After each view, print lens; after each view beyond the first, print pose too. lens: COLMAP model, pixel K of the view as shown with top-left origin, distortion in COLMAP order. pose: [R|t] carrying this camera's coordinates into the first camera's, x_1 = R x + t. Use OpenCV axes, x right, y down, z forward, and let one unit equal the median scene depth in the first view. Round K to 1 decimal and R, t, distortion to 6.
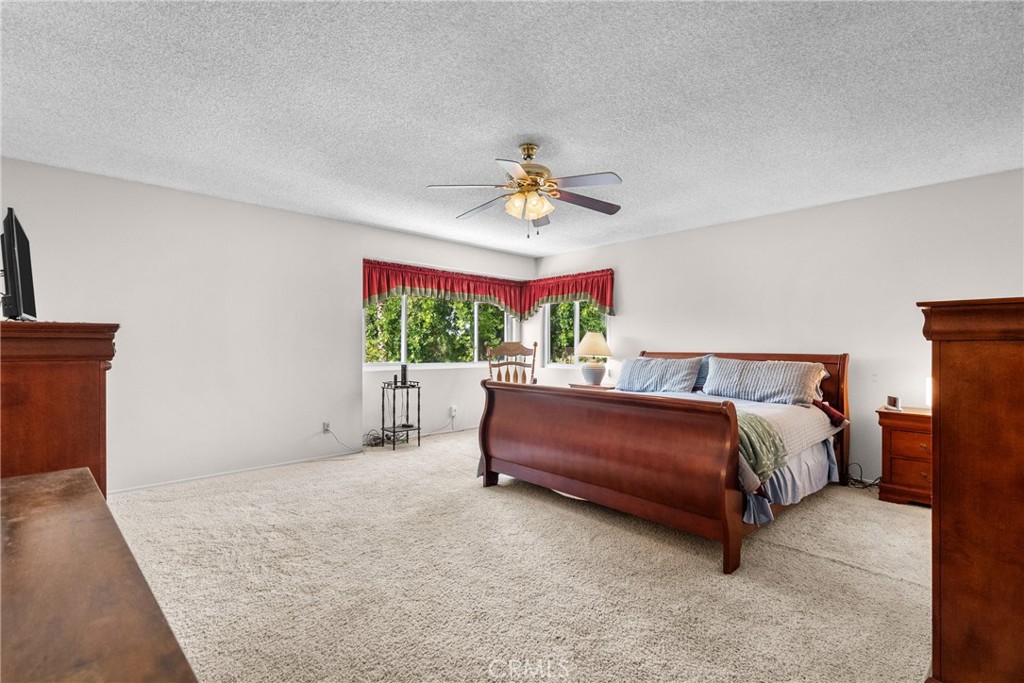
lens RADIAL K [[464.7, 0, 508.3], [0, 464.7, 346.2], [0, 0, 1]] dist [-0.007561, 0.001379]
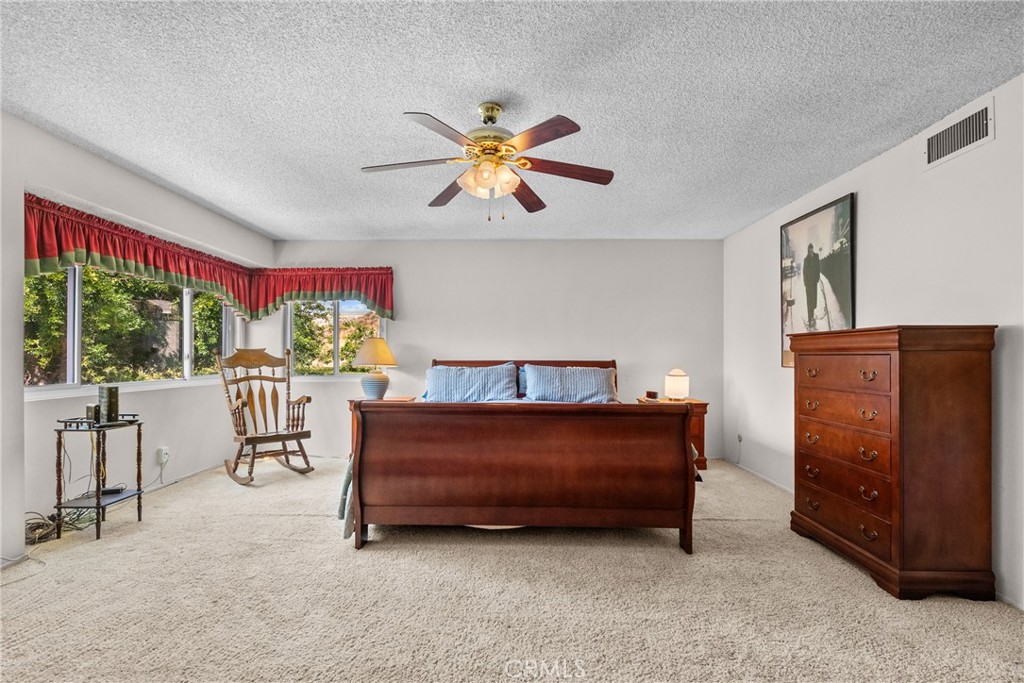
lens RADIAL K [[468.3, 0, 512.3], [0, 468.3, 356.1], [0, 0, 1]] dist [-0.002236, 0.000306]
pose [[0.692676, -0.004130, 0.721237, -0.297522], [0.001288, 0.999989, 0.004490, -0.000556], [-0.721248, -0.002181, 0.692674, 0.233798]]
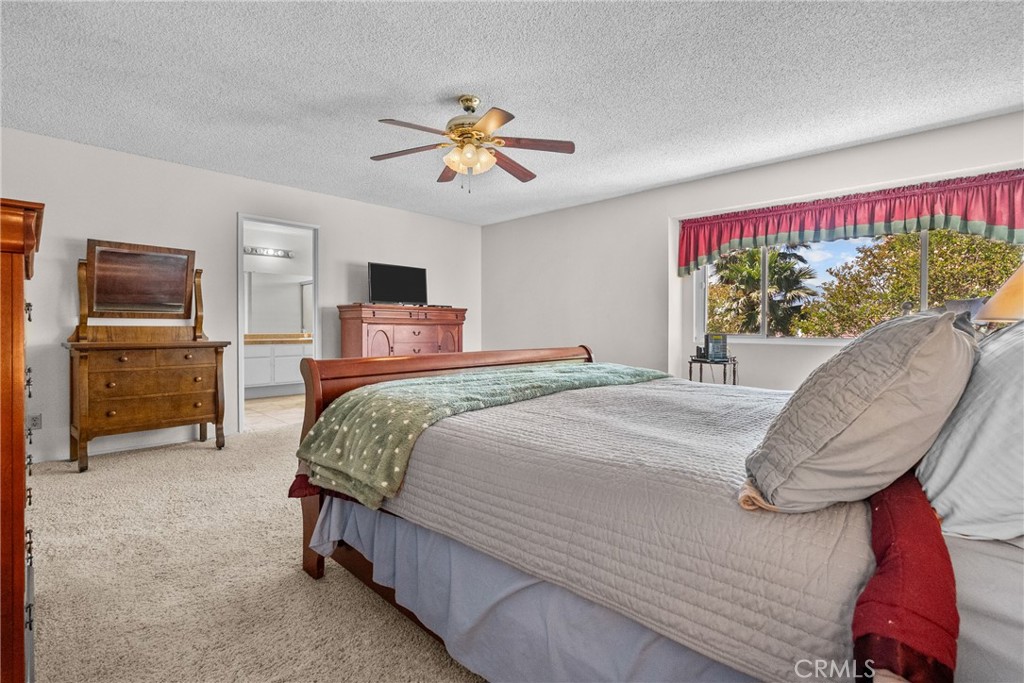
lens RADIAL K [[473.8, 0, 512.0], [0, 473.8, 341.5], [0, 0, 1]] dist [-0.001631, 0.001035]
pose [[0.078246, 0.022610, -0.996678, 0.598395], [0.005540, 0.999717, 0.023114, 0.029134], [0.996919, -0.007330, 0.078099, 0.575456]]
